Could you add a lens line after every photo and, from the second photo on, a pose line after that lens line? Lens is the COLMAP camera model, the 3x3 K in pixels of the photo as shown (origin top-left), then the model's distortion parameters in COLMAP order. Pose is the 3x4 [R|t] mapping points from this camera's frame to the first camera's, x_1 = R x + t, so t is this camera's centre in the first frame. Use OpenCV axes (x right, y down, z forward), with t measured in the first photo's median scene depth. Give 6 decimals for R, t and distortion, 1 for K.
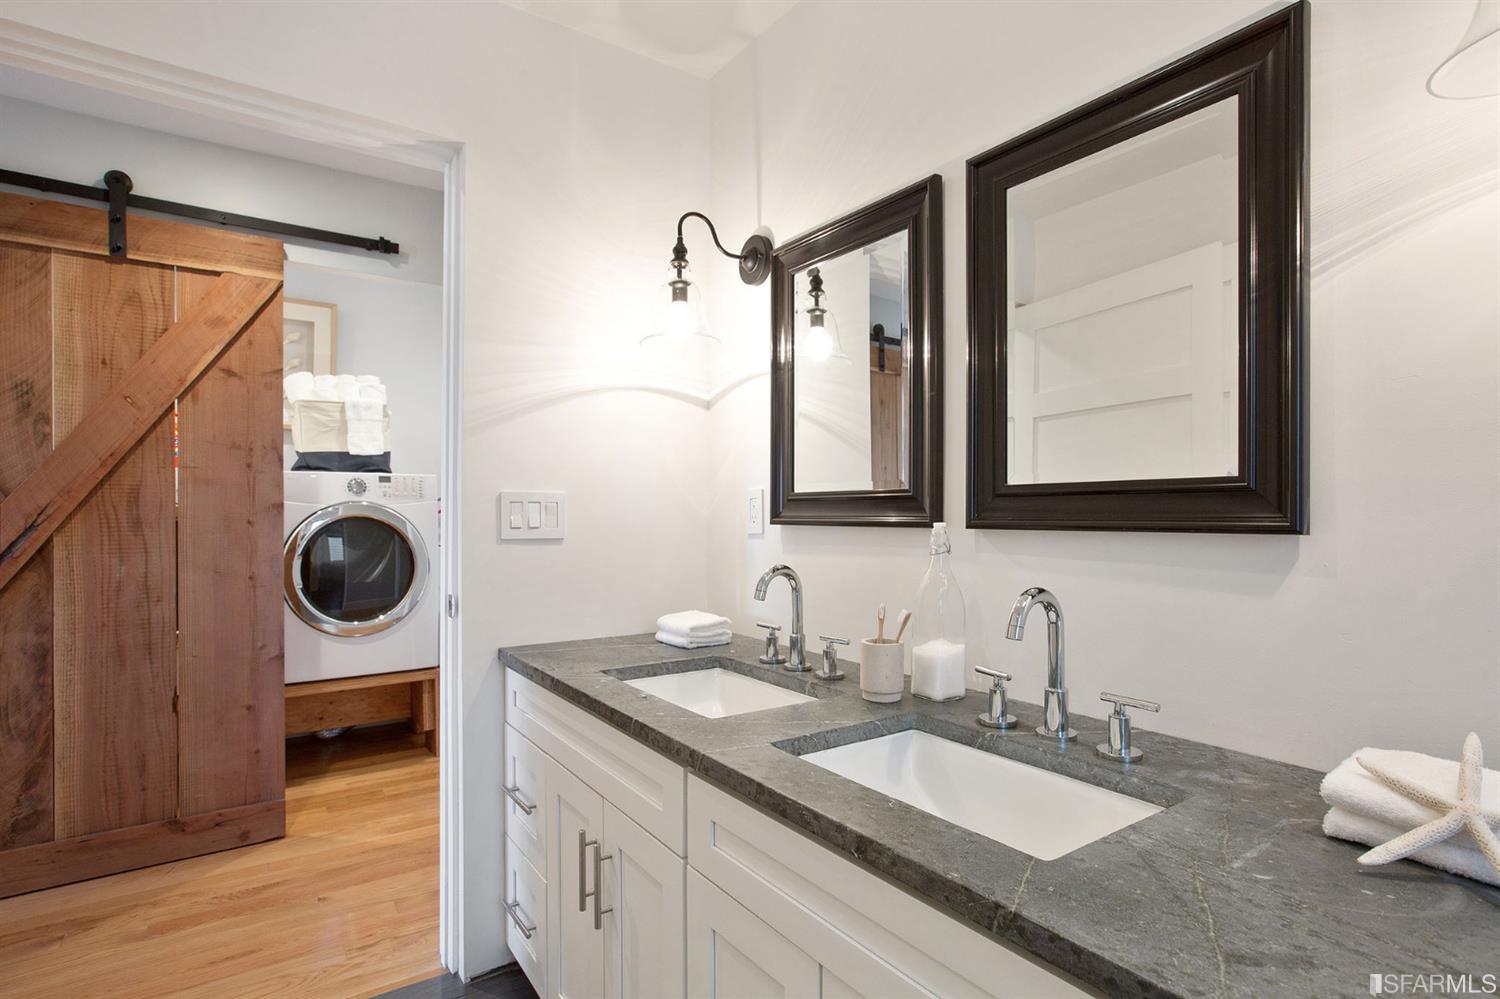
lens RADIAL K [[751.1, 0, 754.6], [0, 751.1, 494.9], [0, 0, 1]] dist [0.000186, -0.000034]
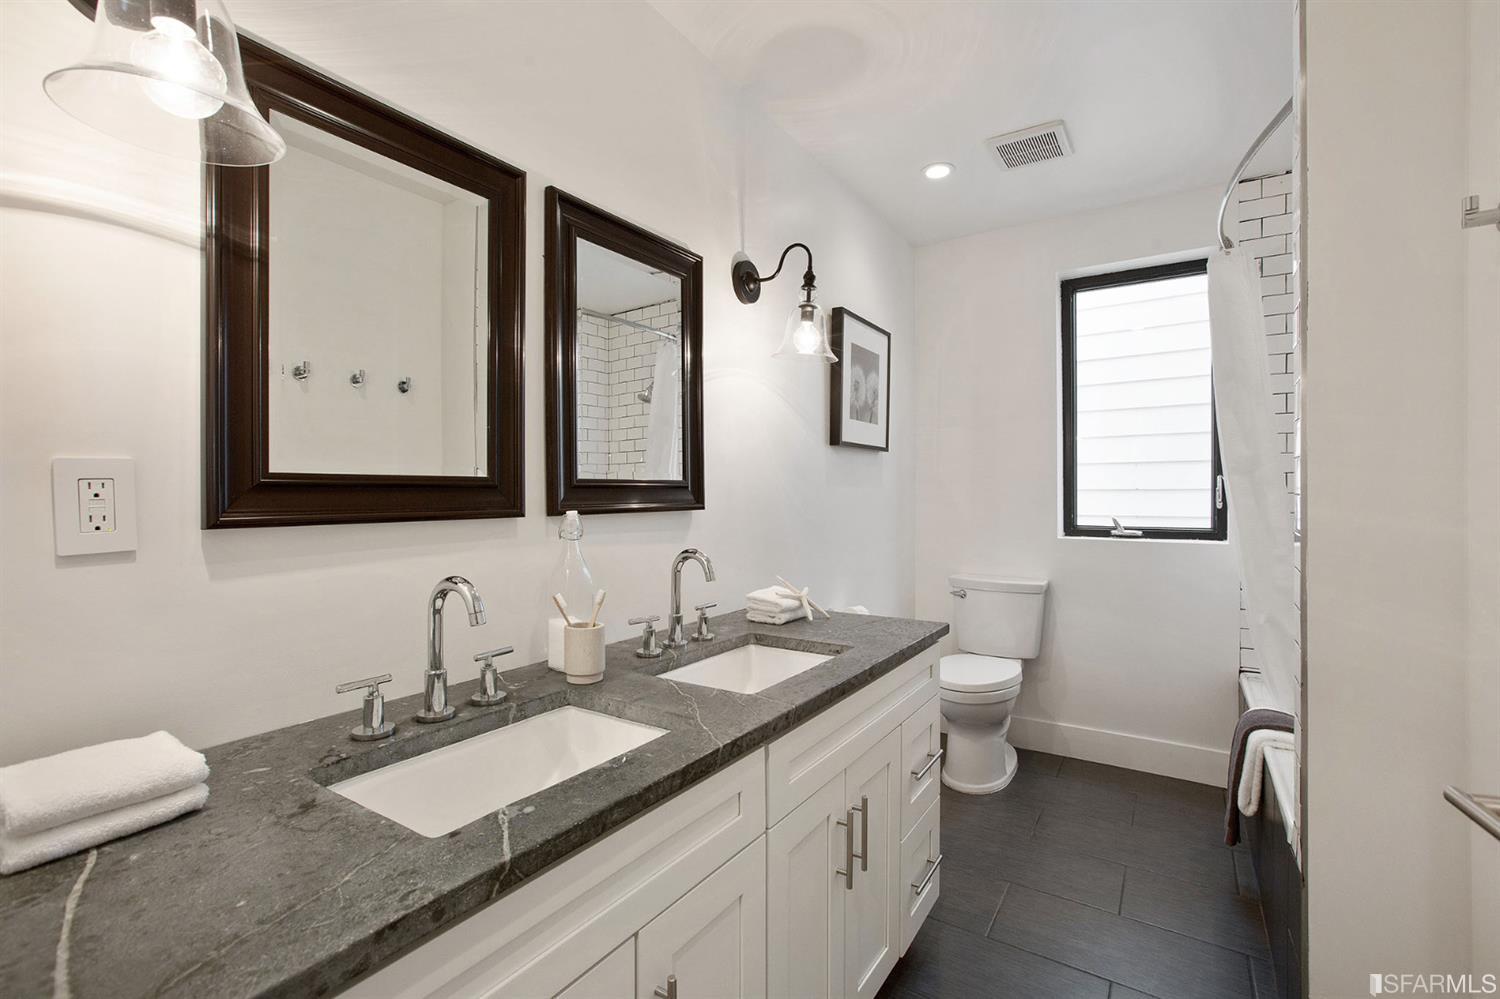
lens RADIAL K [[681.3, 0, 753.8], [0, 681.3, 505.4], [0, 0, 1]] dist [-0.000774, 0.000402]
pose [[-0.375110, -0.005933, 0.926961, -0.727807], [-0.004362, 0.999980, 0.004635, 0.021487], [-0.926970, -0.002305, -0.375128, 1.039187]]
